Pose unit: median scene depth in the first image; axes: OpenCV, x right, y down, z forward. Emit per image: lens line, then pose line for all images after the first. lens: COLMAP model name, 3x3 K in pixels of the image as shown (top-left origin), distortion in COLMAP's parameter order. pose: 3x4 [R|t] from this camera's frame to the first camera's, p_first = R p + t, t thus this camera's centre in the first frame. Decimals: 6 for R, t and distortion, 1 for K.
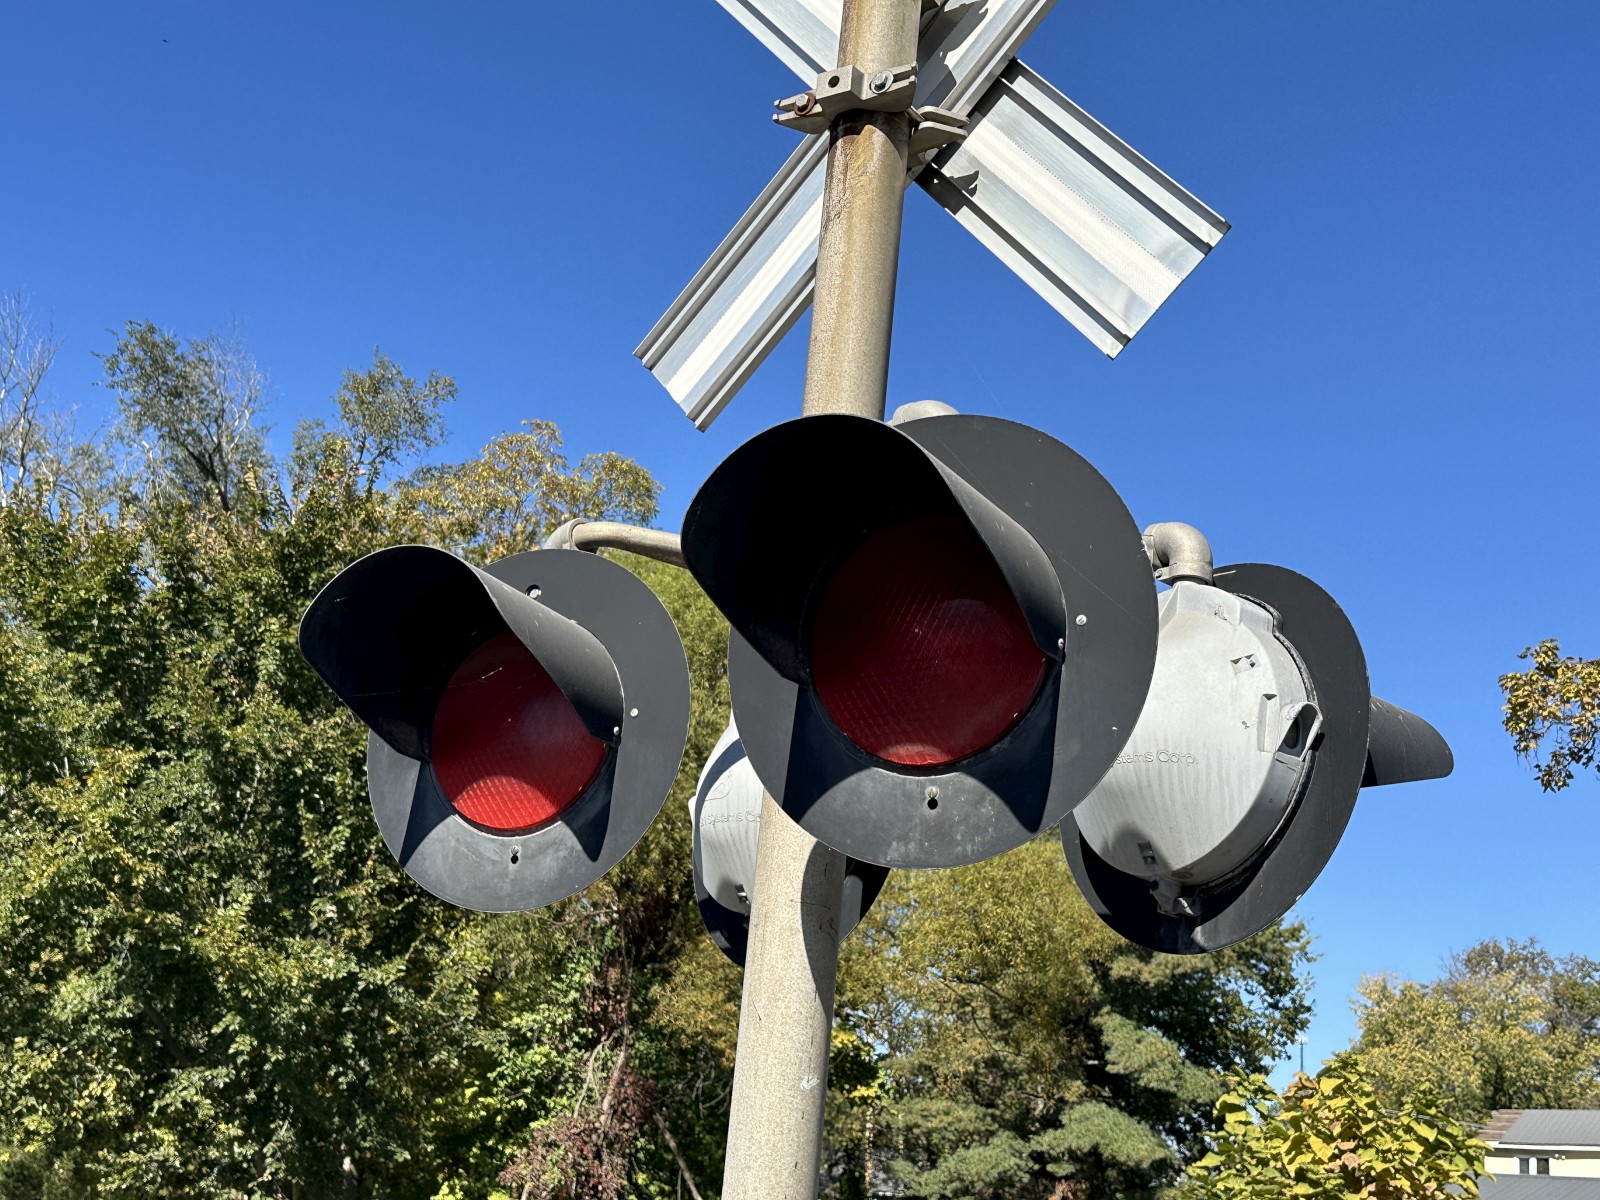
lens RADIAL K [[1963.7, 0, 800.0], [0, 1963.7, 600.0], [0, 0, 1]] dist [0.196919, -0.480250]
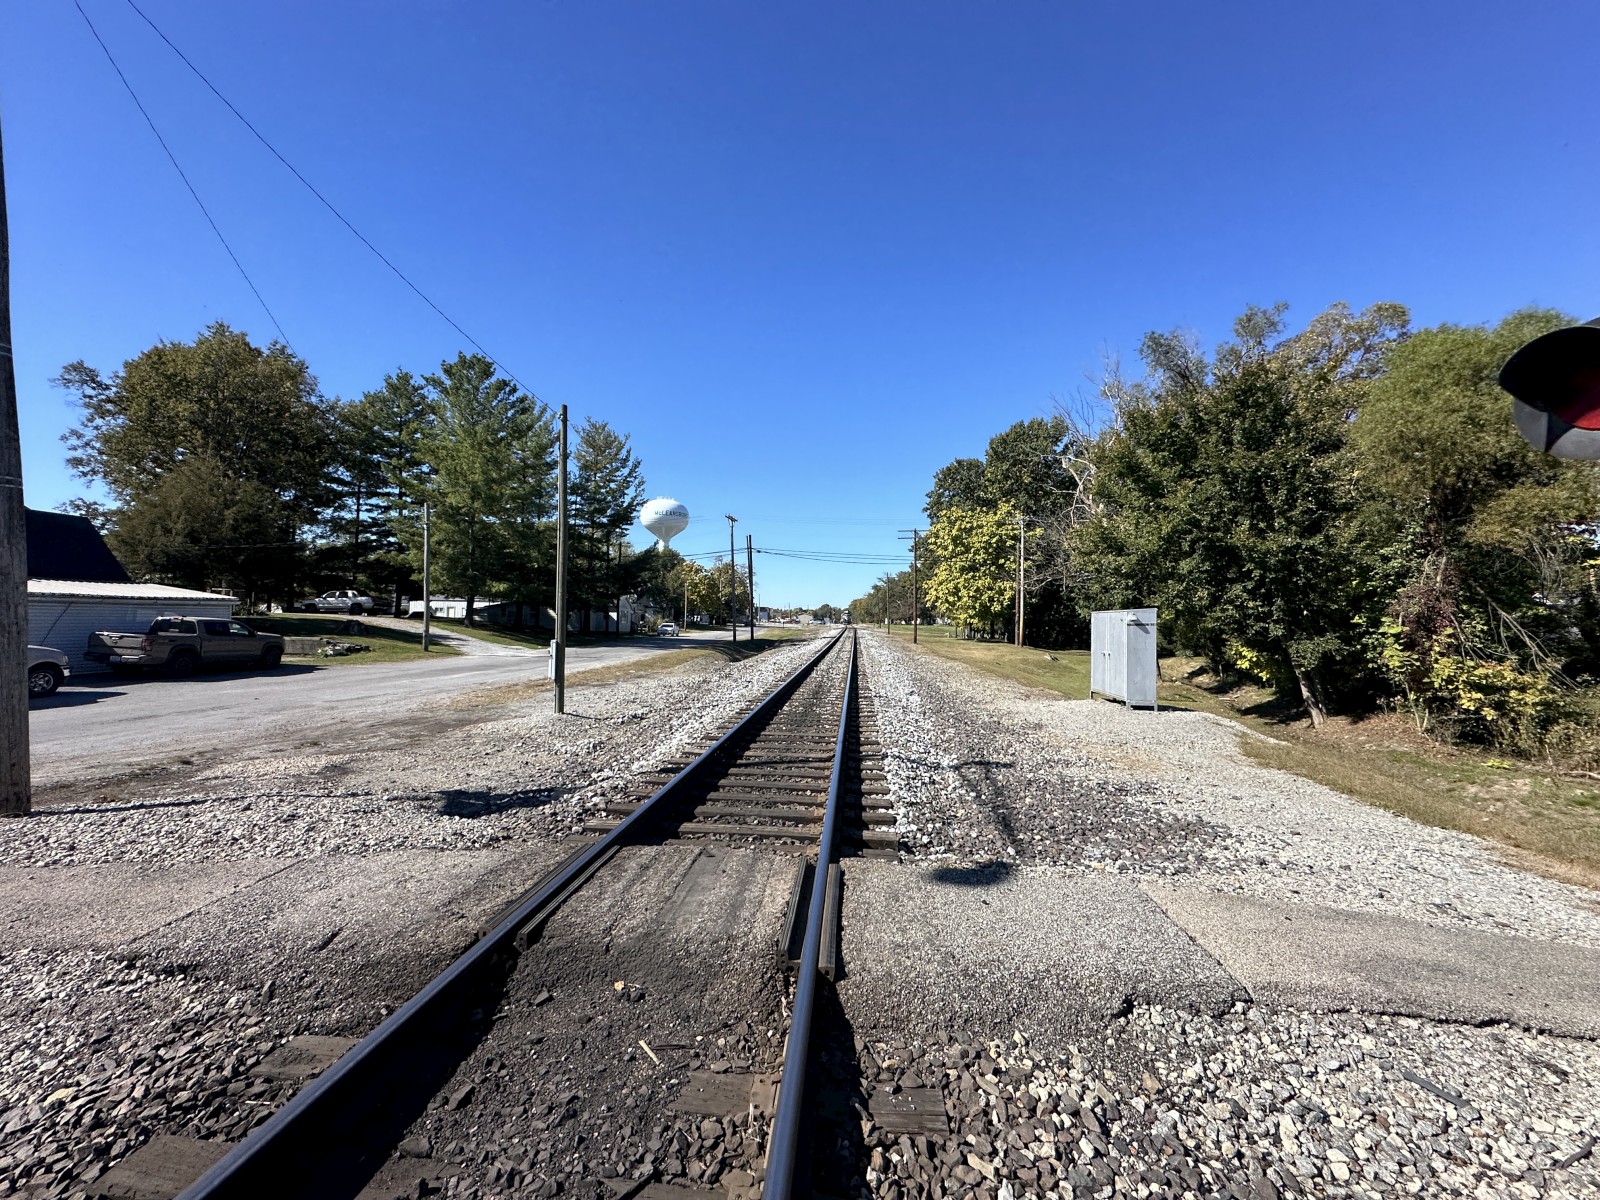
lens RADIAL K [[639.2, 0, 802.0], [0, 639.2, 602.3], [0, 0, 1]] dist [-0.001275, 0.000493]
pose [[0.654501, -0.100432, -0.749361, -0.029048], [0.268733, 0.957319, 0.106411, -0.004695], [0.706690, -0.271024, 0.653555, -0.044365]]
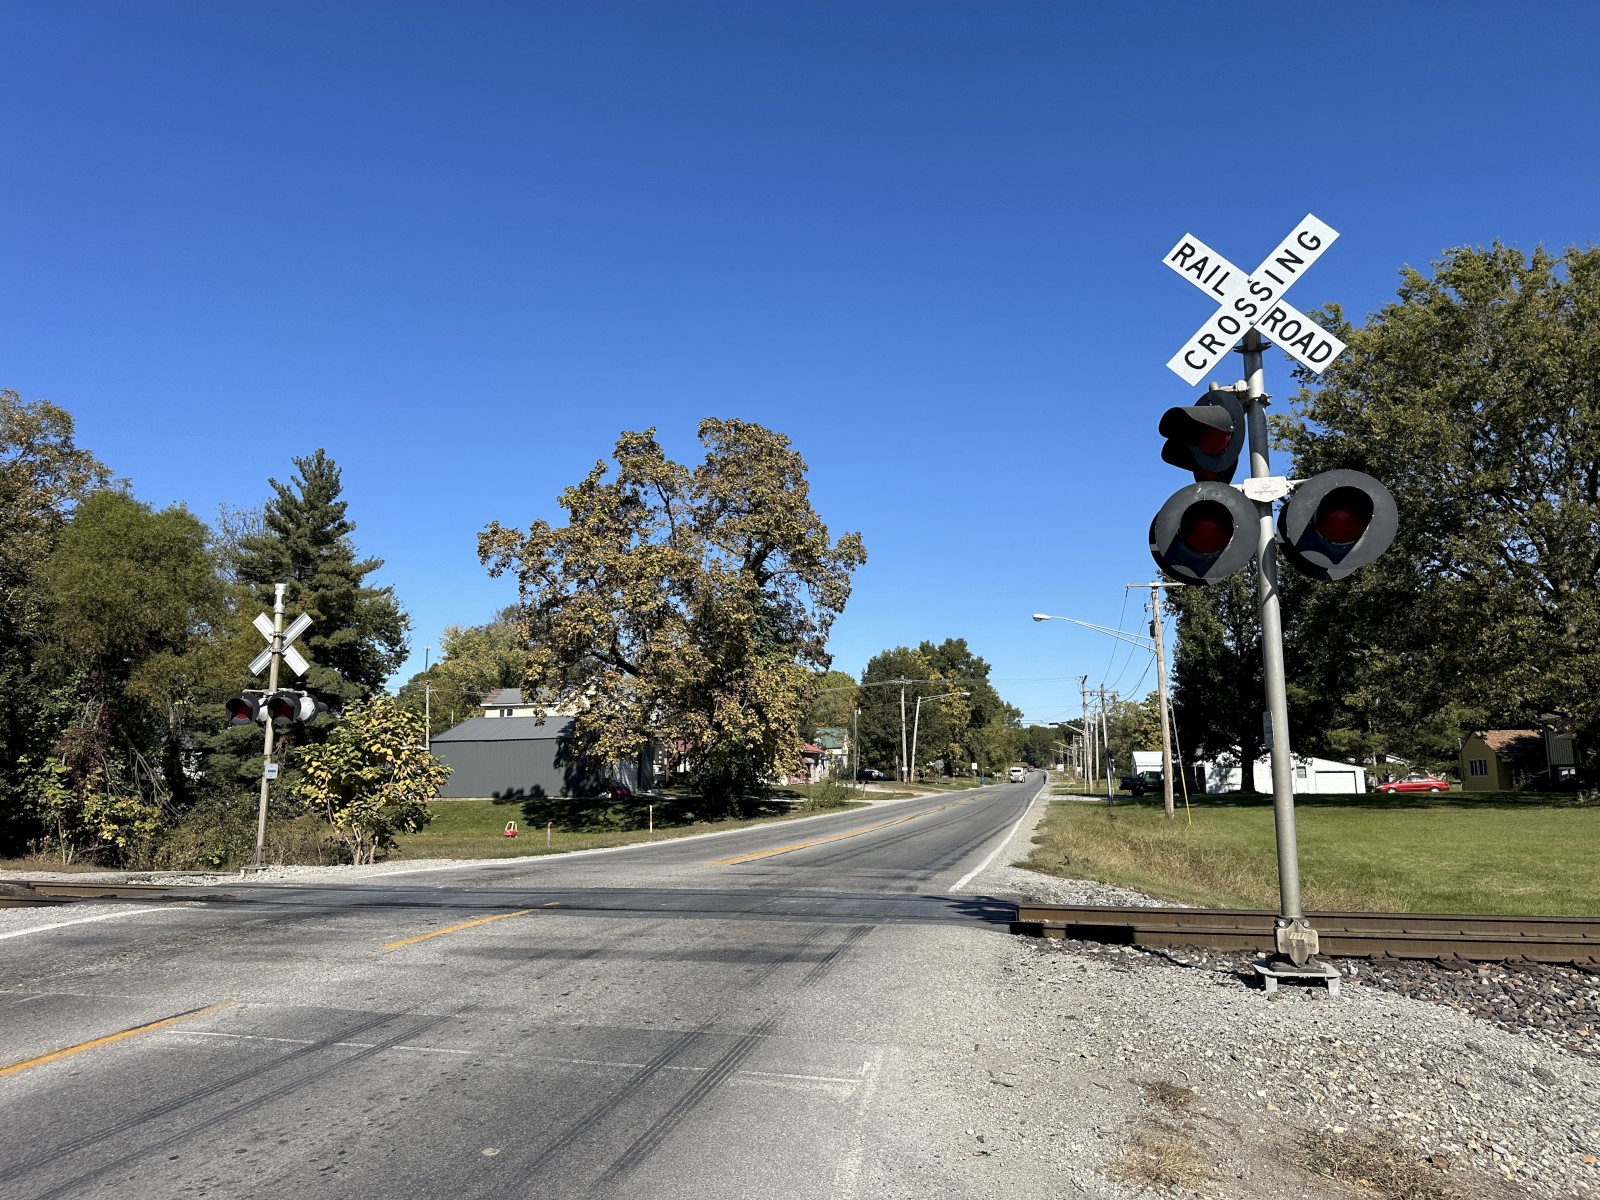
lens RADIAL K [[1092.9, 0, 794.4], [0, 1092.9, 584.2], [0, 0, 1]] dist [0.061576, -0.090727]
pose [[0.845809, 0.002803, 0.533479, -0.103816], [-0.088172, 0.986968, 0.134608, -0.219306], [-0.526149, -0.160891, 0.835034, -0.721673]]
